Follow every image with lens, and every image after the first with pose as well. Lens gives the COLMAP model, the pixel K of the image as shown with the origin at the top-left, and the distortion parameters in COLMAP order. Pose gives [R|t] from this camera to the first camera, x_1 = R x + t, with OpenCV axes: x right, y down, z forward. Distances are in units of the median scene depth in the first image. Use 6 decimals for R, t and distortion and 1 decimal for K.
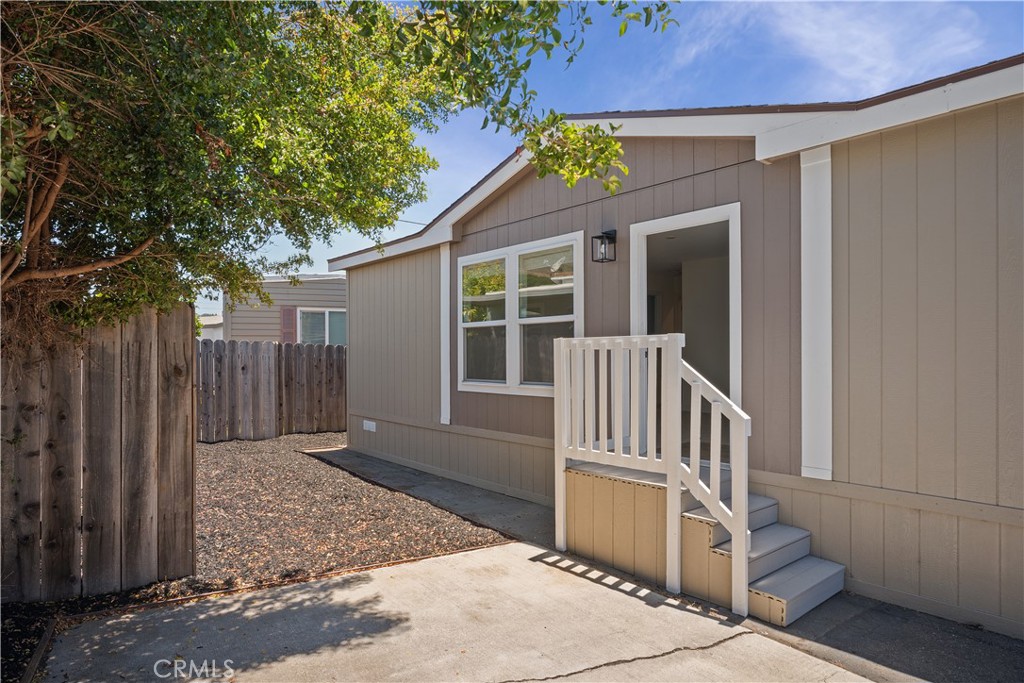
lens RADIAL K [[605.3, 0, 513.1], [0, 605.3, 348.8], [0, 0, 1]] dist [-0.002358, -0.001067]
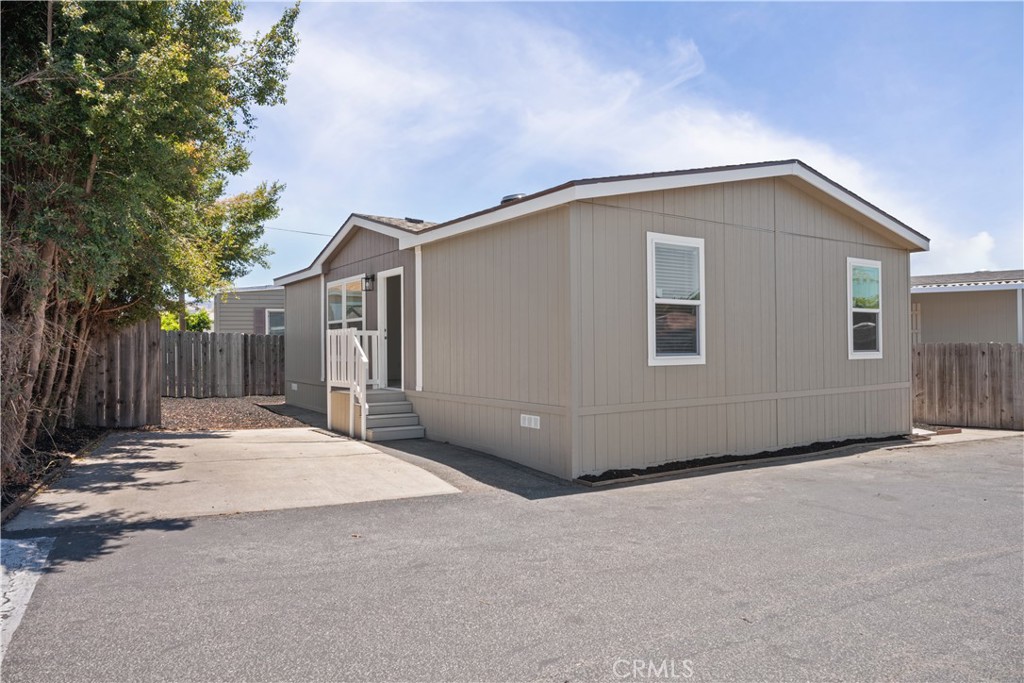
lens RADIAL K [[688.8, 0, 512.0], [0, 688.8, 341.5], [0, 0, 1]] dist [0.002148, 0.001014]
pose [[0.994013, -0.004174, -0.109178, 0.991130], [0.004156, 0.999991, -0.000394, 0.026671], [0.109179, -0.000063, 0.994022, -1.352560]]
